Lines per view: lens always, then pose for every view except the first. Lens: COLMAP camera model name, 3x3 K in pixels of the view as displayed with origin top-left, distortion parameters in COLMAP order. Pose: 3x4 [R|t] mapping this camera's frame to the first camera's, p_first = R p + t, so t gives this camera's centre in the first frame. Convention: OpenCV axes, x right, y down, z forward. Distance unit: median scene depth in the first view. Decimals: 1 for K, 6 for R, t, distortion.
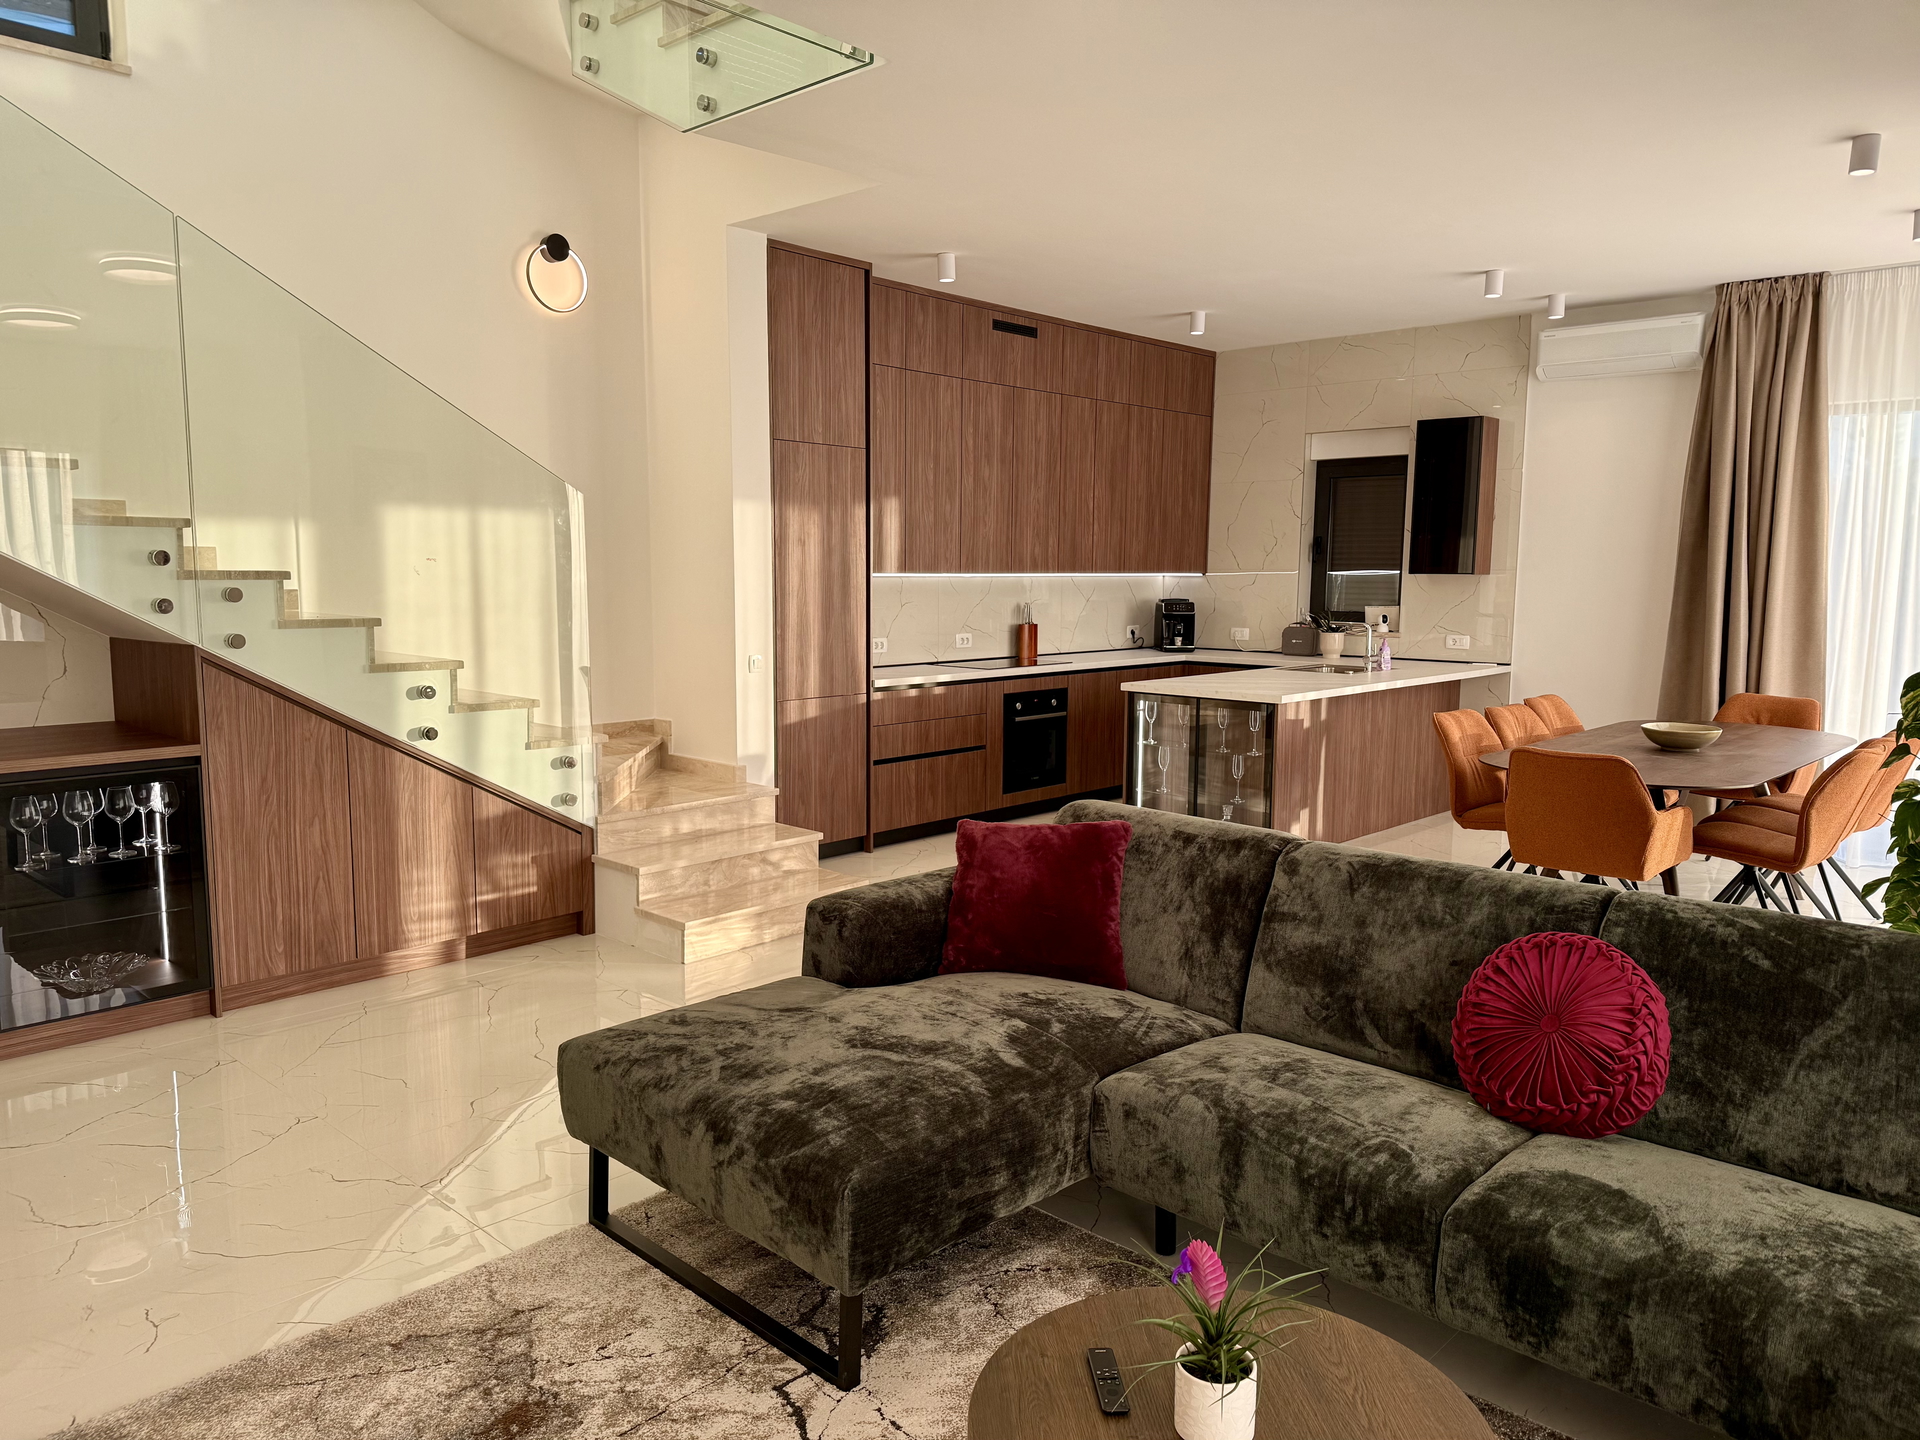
lens RADIAL K [[1339.5, 0, 968.5], [0, 1339.5, 728.3], [0, 0, 1]] dist [0.112738, -0.171927]
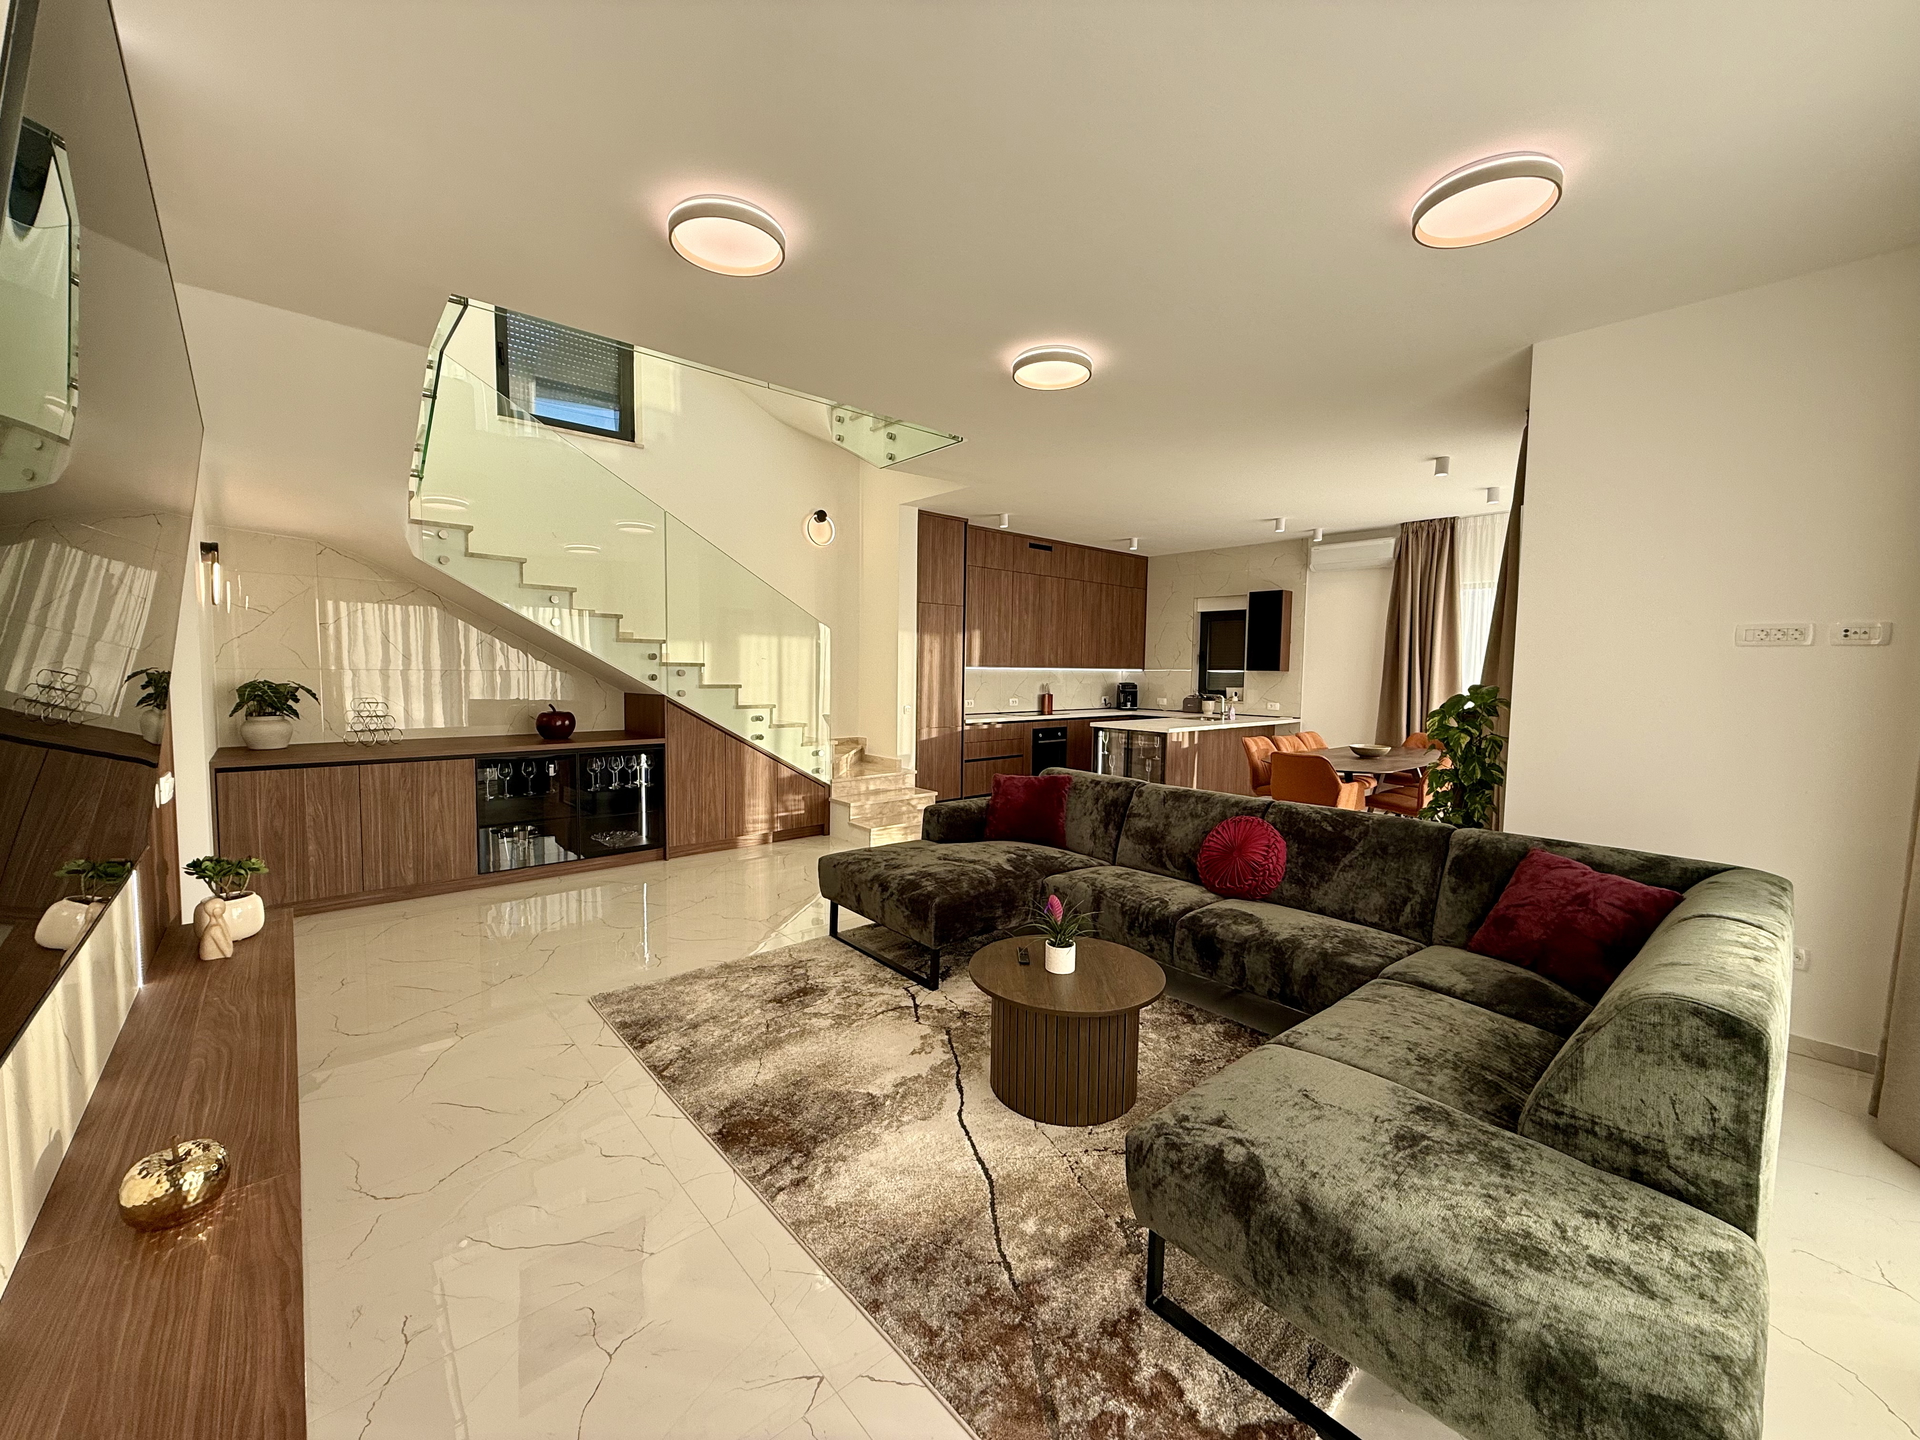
lens RADIAL K [[770.4, 0, 955.7], [0, 770.4, 715.8], [0, 0, 1]] dist [0.000102, -0.000006]
pose [[0.994720, 0.010993, -0.102036, 0.046423], [-0.017175, 0.998056, -0.059910, 0.039565], [0.101180, 0.061346, 0.992975, -0.213746]]
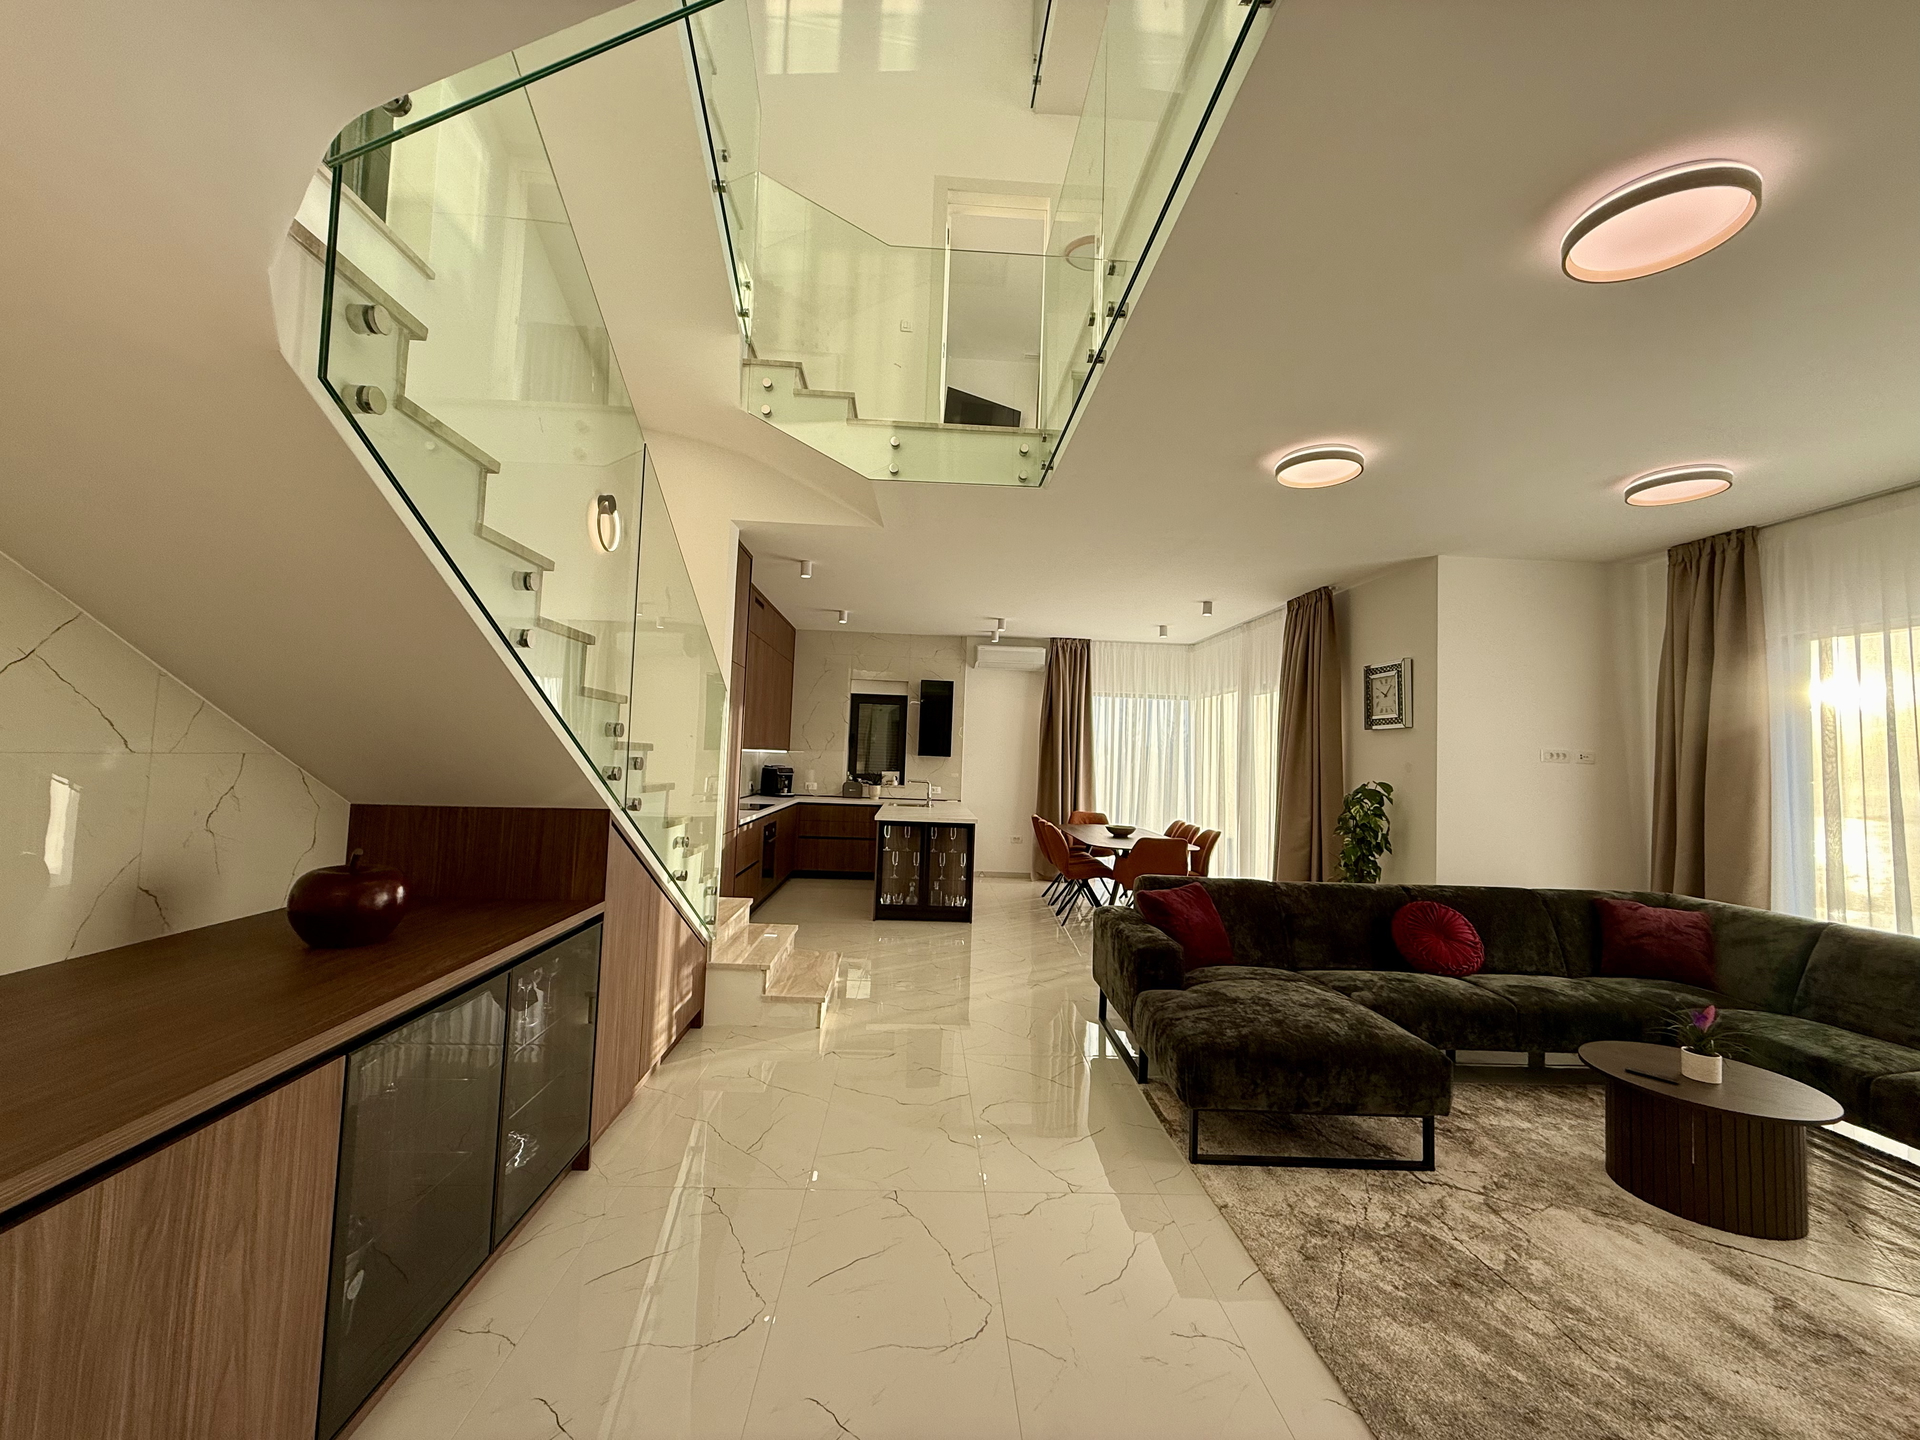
lens RADIAL K [[759.7, 0, 960.0], [0, 759.7, 720.0], [0, 0, 1]] dist [-0.000045, -0.000067]
pose [[0.697956, 0.053587, 0.714133, -0.749429], [0.055167, 0.990210, -0.128220, -0.035373], [-0.714013, 0.128889, 0.688166, 0.340810]]
